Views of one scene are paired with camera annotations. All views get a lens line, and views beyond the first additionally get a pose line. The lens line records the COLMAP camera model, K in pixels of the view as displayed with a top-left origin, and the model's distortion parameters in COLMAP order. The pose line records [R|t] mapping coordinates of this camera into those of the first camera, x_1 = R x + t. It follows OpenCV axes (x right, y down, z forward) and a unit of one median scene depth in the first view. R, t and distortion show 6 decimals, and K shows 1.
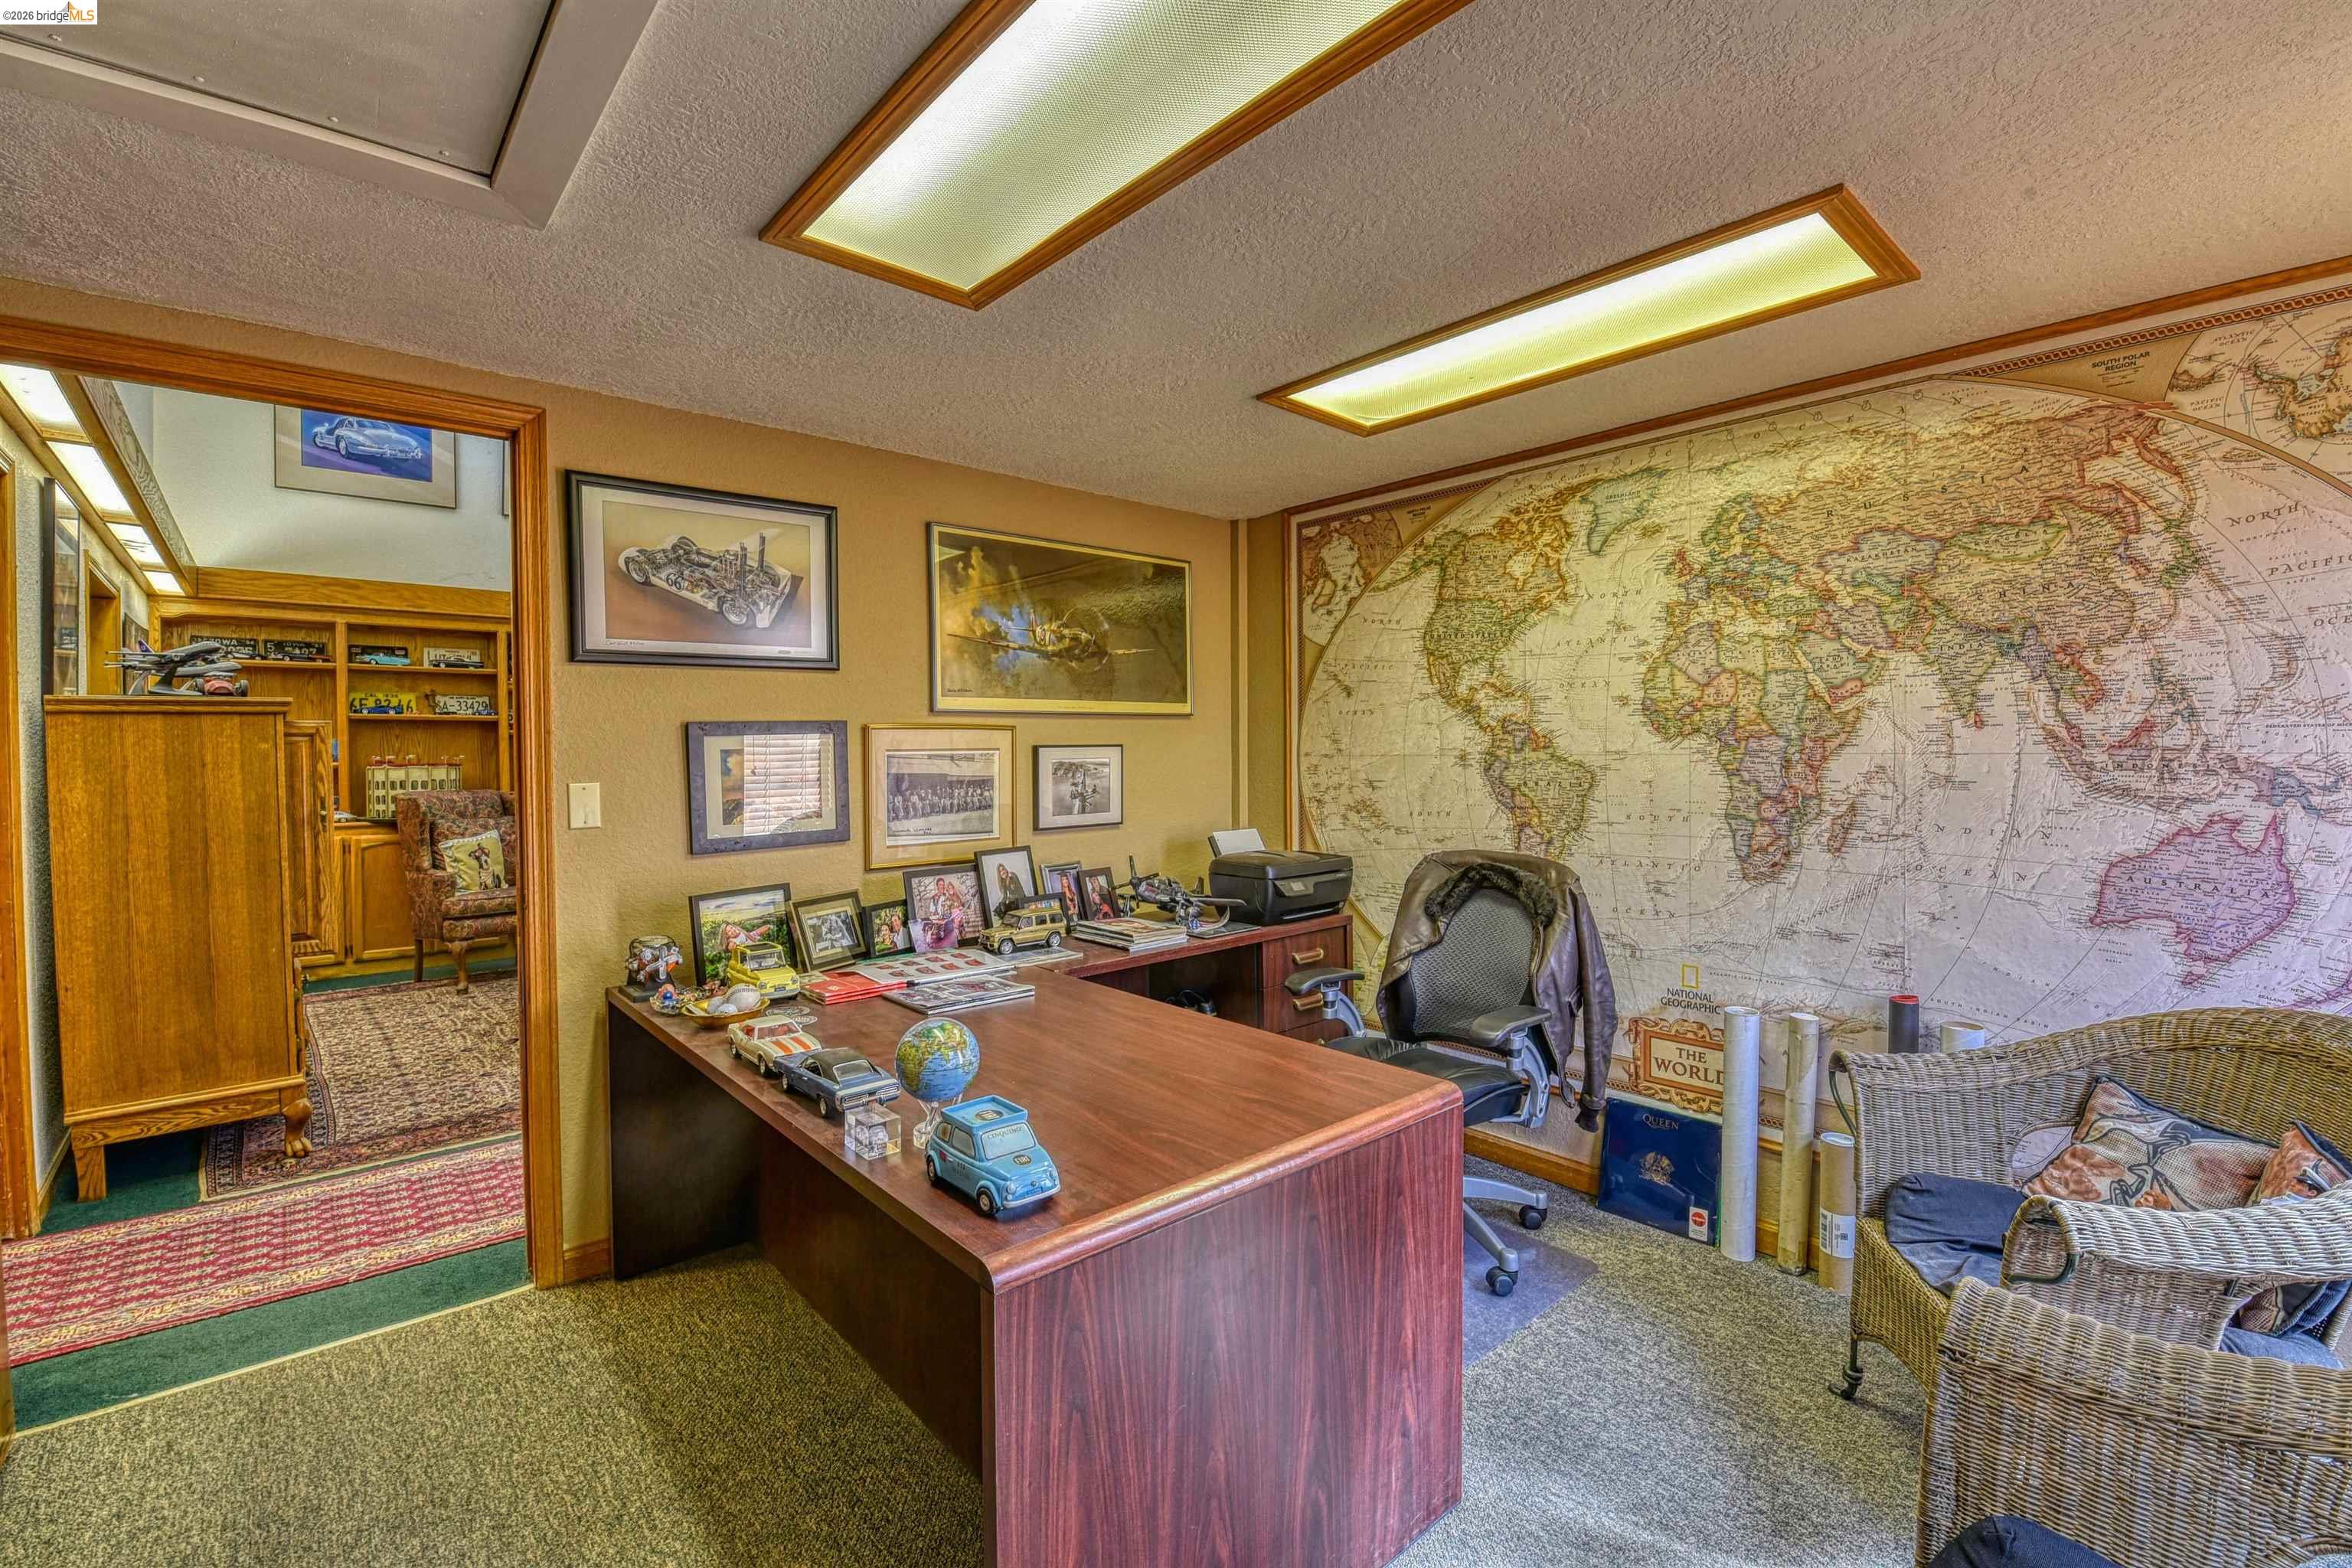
lens RADIAL K [[1019.1, 0, 1178.3], [0, 1019.1, 767.4], [0, 0, 1]] dist [-0.006041, -0.007947]
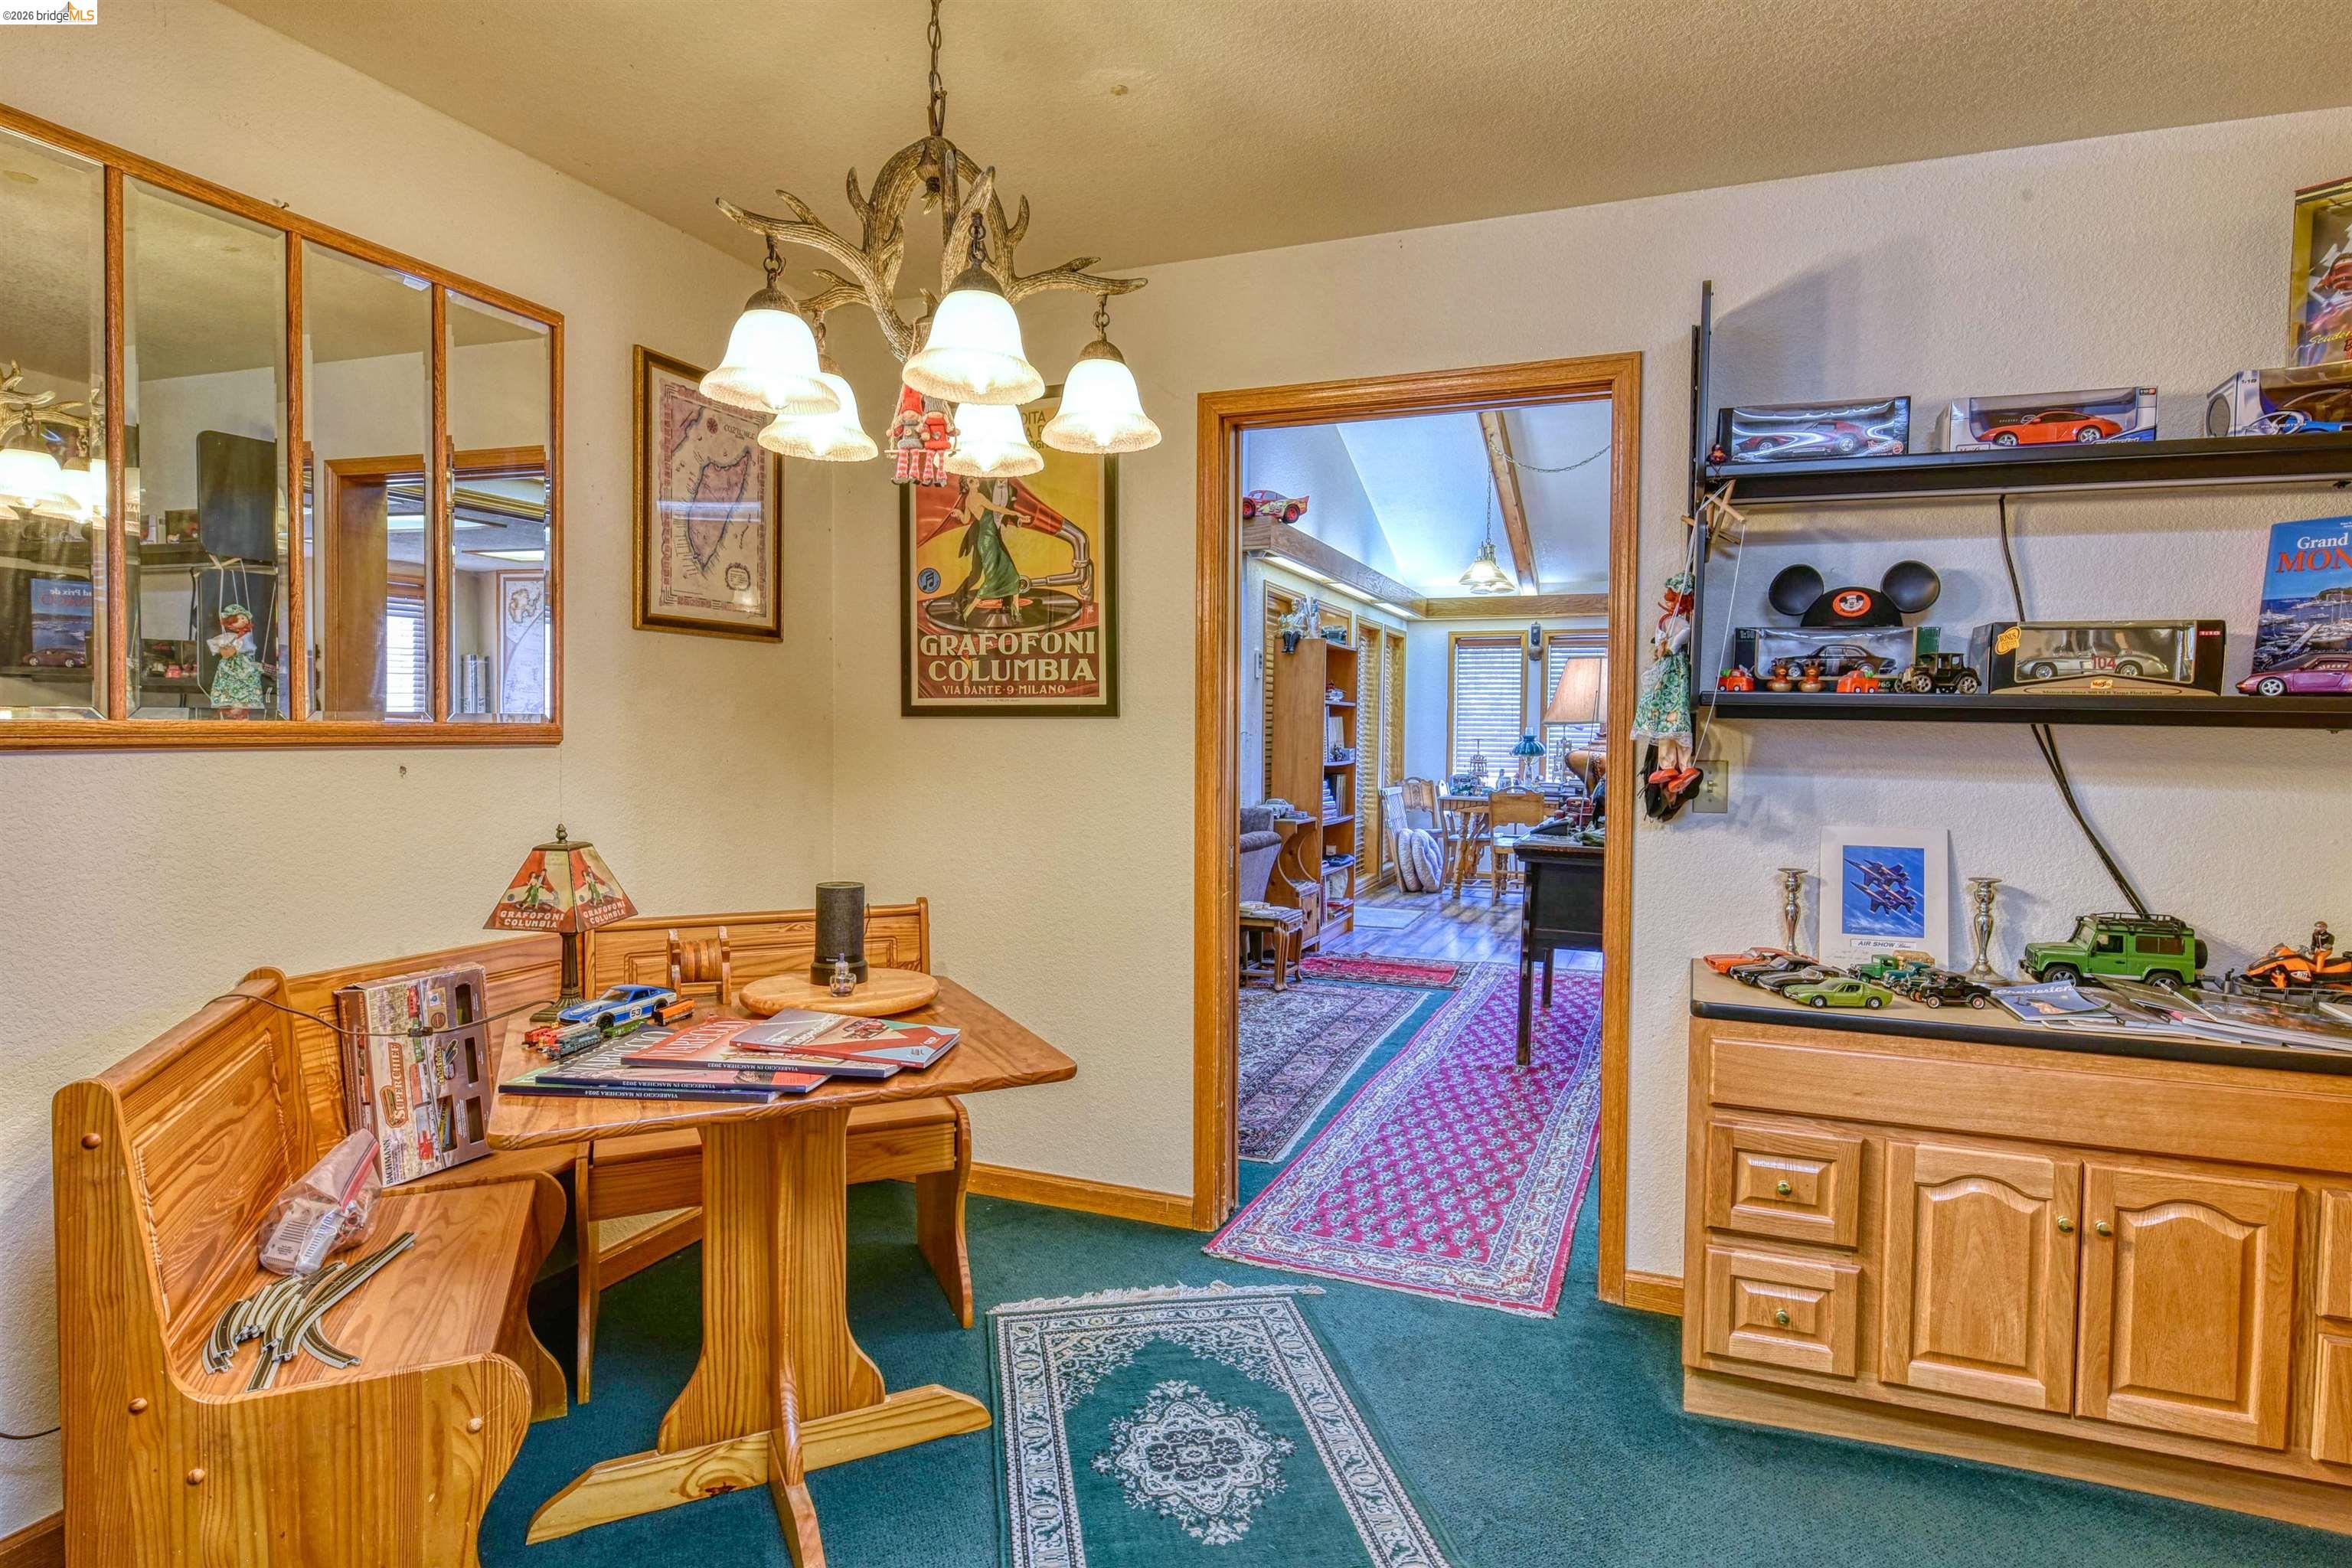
lens RADIAL K [[1256.6, 0, 1176.0], [0, 1256.6, 781.4], [0, 0, 1]] dist [0.010375, -0.008825]
pose [[0.895955, -0.008597, 0.444062, -1.398438], [-0.006237, 0.999470, 0.031935, 0.006471], [-0.444101, -0.031383, 0.895427, -0.070359]]
